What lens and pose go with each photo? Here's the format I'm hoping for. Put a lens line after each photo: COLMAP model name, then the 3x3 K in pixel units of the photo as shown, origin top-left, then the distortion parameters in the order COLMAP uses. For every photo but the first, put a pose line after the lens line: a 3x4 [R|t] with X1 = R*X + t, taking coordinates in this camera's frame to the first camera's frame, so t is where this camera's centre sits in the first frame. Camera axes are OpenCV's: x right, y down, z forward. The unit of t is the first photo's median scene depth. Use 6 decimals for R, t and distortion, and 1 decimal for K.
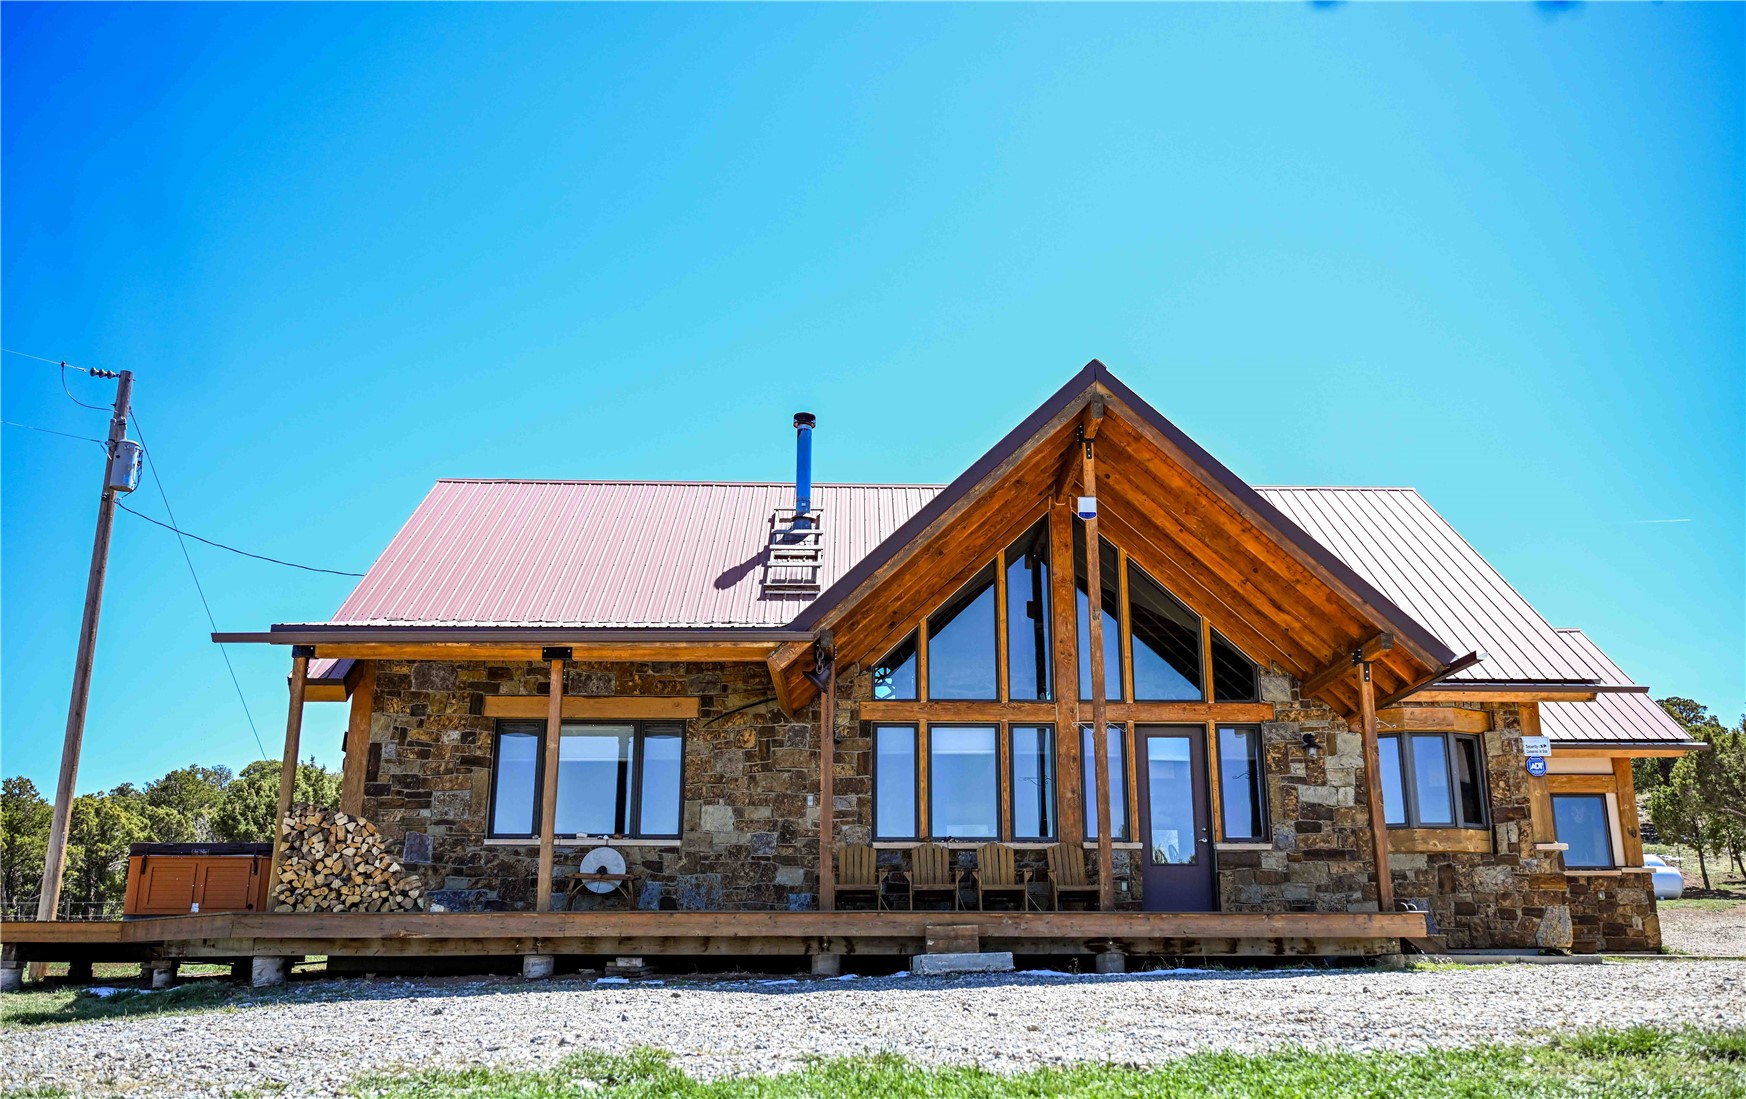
lens RADIAL K [[1429.2, 0, 875.2], [0, 1429.2, 564.8], [0, 0, 1]] dist [-0.008436, 0.000796]
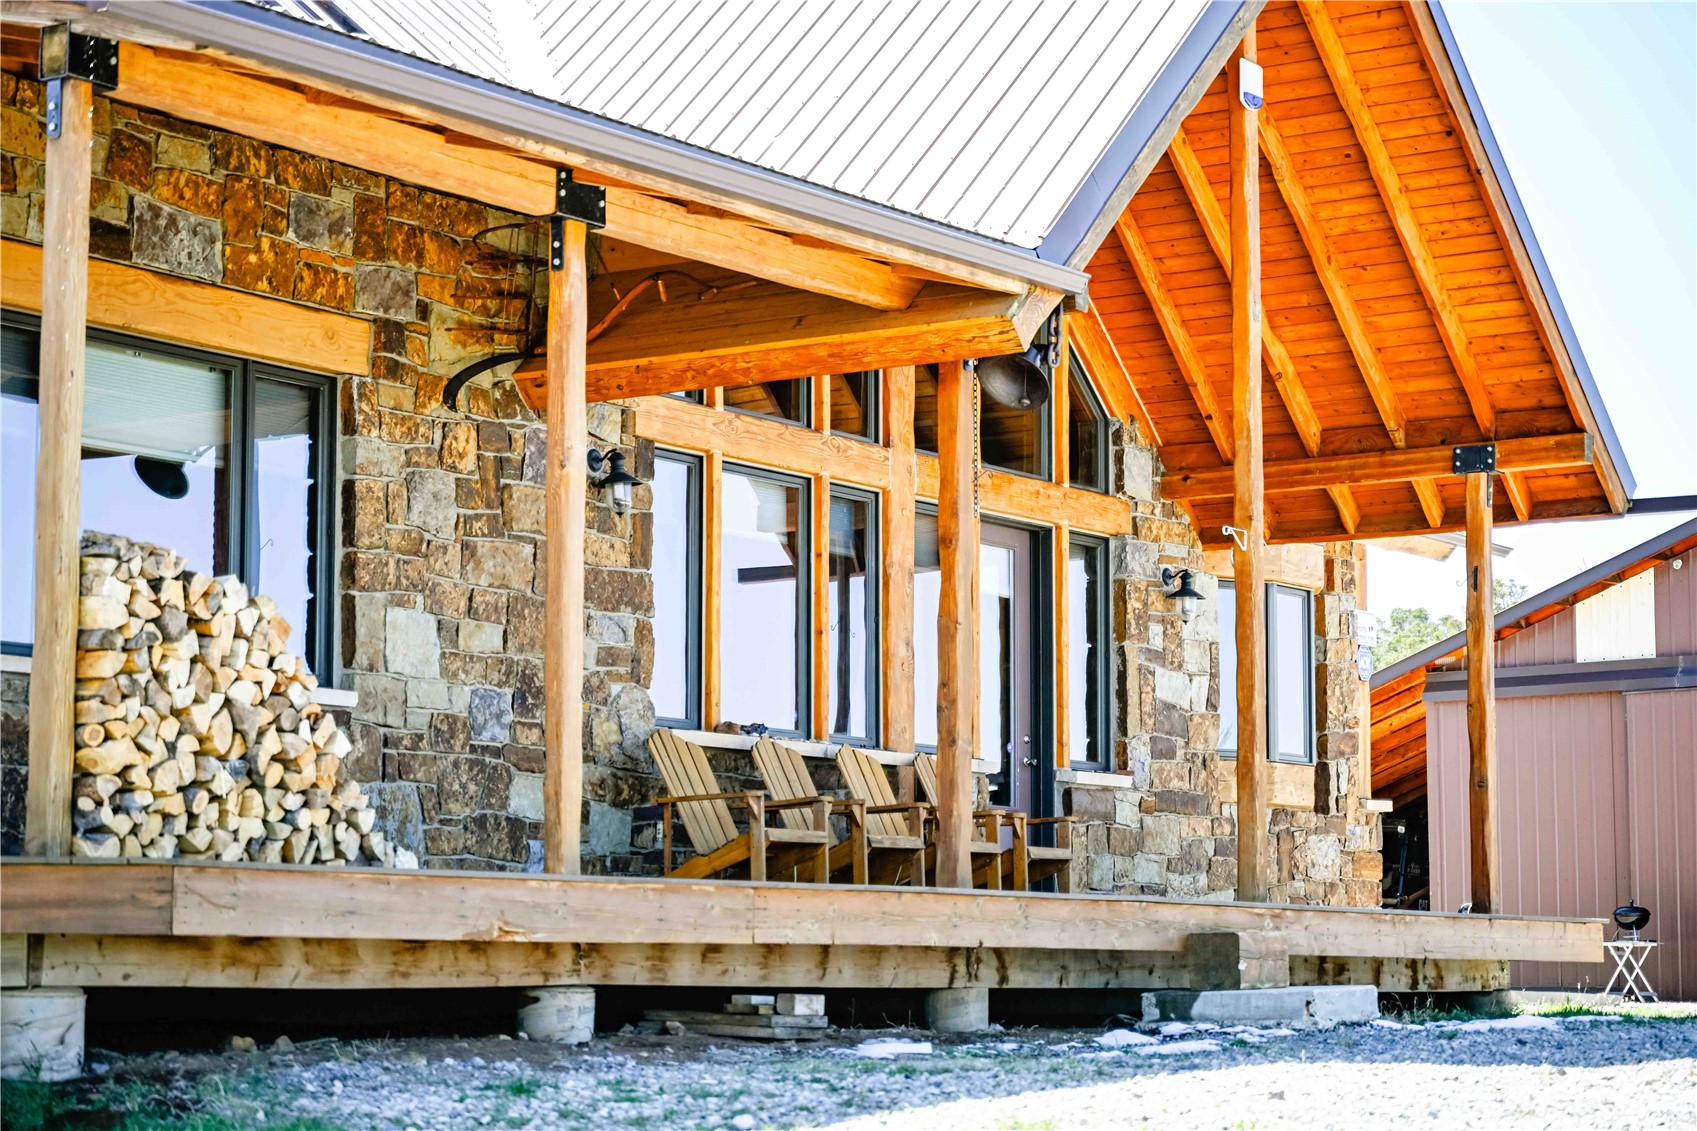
lens RADIAL K [[3764.6, 0, 849.4], [0, 3764.6, 565.0], [0, 0, 1]] dist [-0.073198, 0.000000]
pose [[0.574839, 0.094276, 0.812818, -0.879166], [-0.221577, 0.974163, 0.043713, 0.086141], [-0.787695, -0.205230, 0.580876, 0.317957]]
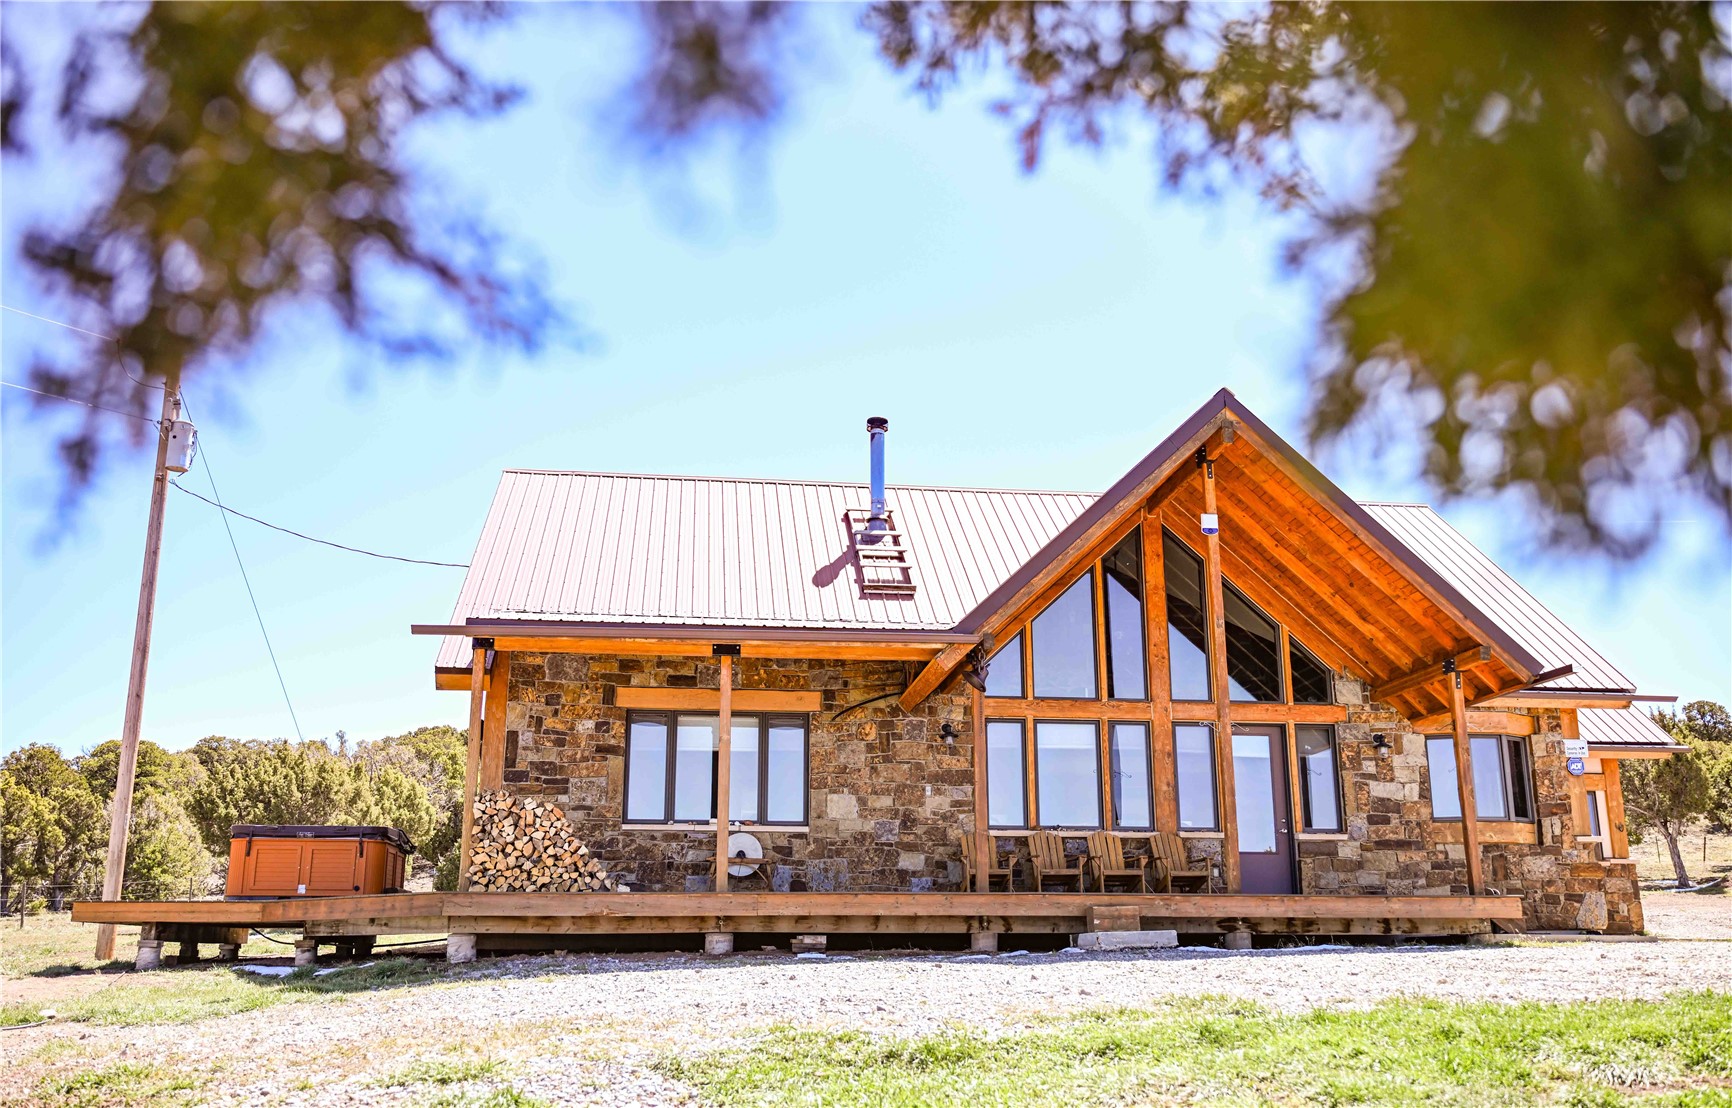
lens RADIAL K [[1476.2, 0, 840.3], [0, 1476.2, 582.5], [0, 0, 1]] dist [-0.008075, -0.005320]
pose [[0.995856, 0.022941, 0.088004, -0.212818], [-0.025092, 0.999411, 0.023407, -0.013784], [-0.087415, -0.025518, 0.995845, -0.083955]]
